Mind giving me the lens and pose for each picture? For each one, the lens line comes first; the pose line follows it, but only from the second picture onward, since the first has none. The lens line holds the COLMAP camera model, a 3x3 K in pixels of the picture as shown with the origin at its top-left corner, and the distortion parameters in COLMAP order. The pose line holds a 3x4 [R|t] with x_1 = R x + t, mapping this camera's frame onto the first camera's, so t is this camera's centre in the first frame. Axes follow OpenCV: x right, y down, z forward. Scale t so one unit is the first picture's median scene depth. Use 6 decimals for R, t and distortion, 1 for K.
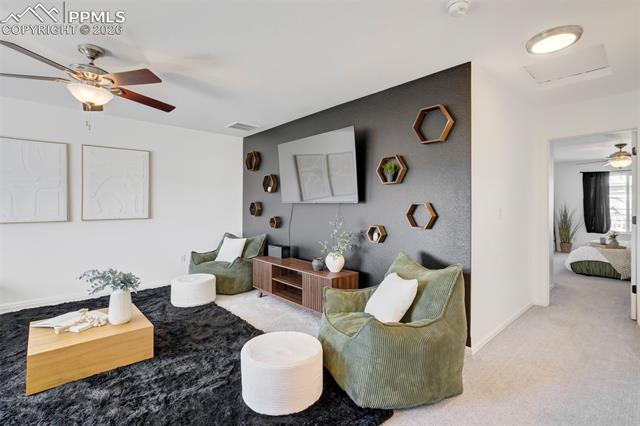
lens RADIAL K [[308.7, 0, 321.2], [0, 308.7, 206.1], [0, 0, 1]] dist [-0.041327, 0.023935]
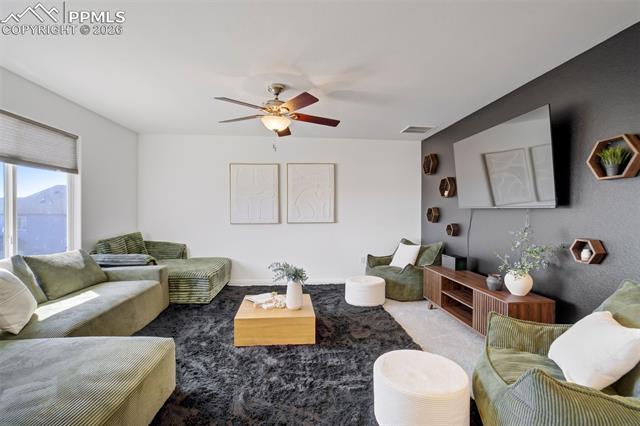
lens RADIAL K [[300.9, 0, 321.3], [0, 300.9, 217.0], [0, 0, 1]] dist [-0.041101, 0.021593]
pose [[0.791043, 0.009380, -0.611689, 0.127544], [0.000567, 0.999871, 0.016065, 0.000743], [0.611760, -0.013055, 0.790935, 0.107829]]
